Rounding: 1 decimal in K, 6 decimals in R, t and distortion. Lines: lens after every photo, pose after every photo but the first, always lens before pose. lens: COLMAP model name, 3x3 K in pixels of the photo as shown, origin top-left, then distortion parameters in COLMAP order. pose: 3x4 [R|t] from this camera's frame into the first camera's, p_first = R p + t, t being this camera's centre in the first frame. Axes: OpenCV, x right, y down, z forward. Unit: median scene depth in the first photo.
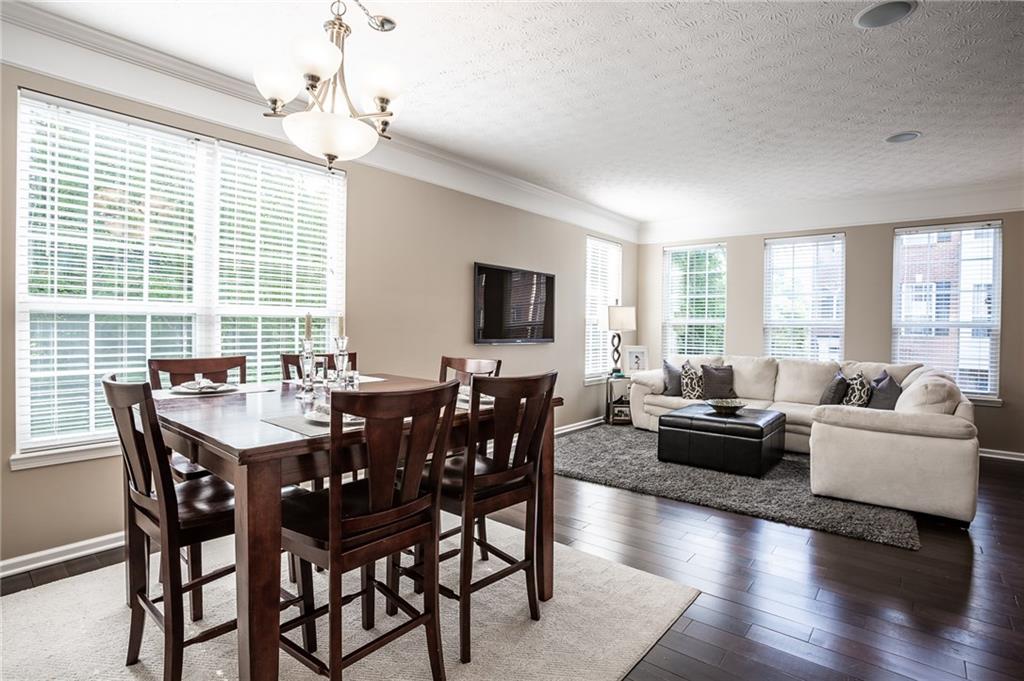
lens RADIAL K [[502.8, 0, 514.2], [0, 502.8, 334.0], [0, 0, 1]] dist [-0.076218, 0.028798]
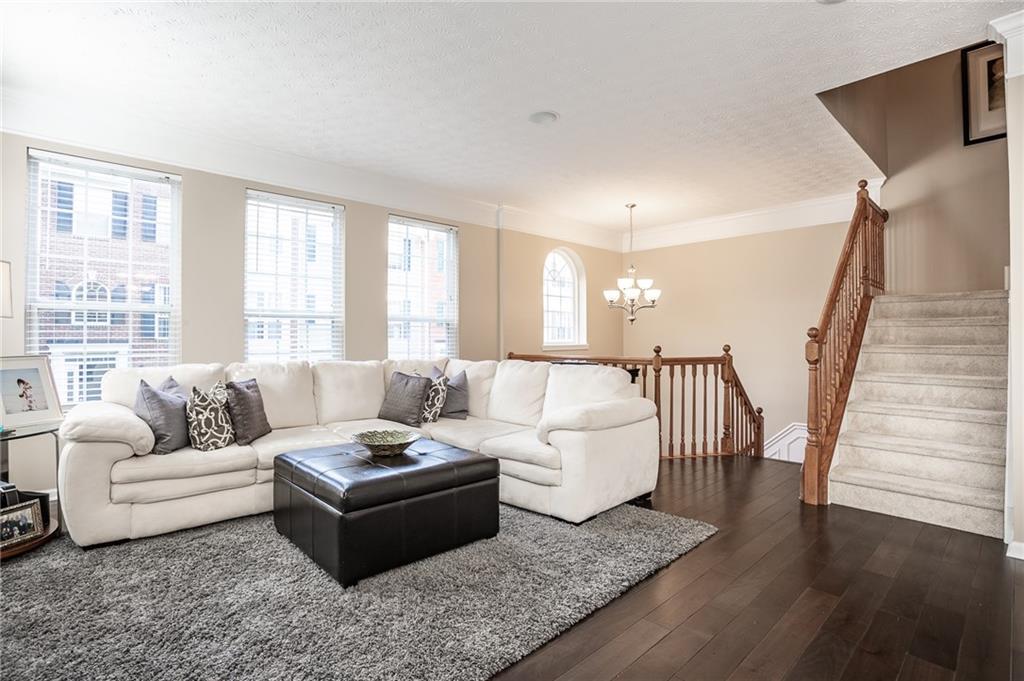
lens RADIAL K [[502.8, 0, 514.2], [0, 502.8, 334.0], [0, 0, 1]] dist [-0.076218, 0.028798]
pose [[0.116274, 0.000210, 0.993217, -0.120064], [0.017582, 0.999843, -0.002270, 0.015280], [-0.993062, 0.017727, 0.116252, 0.604858]]
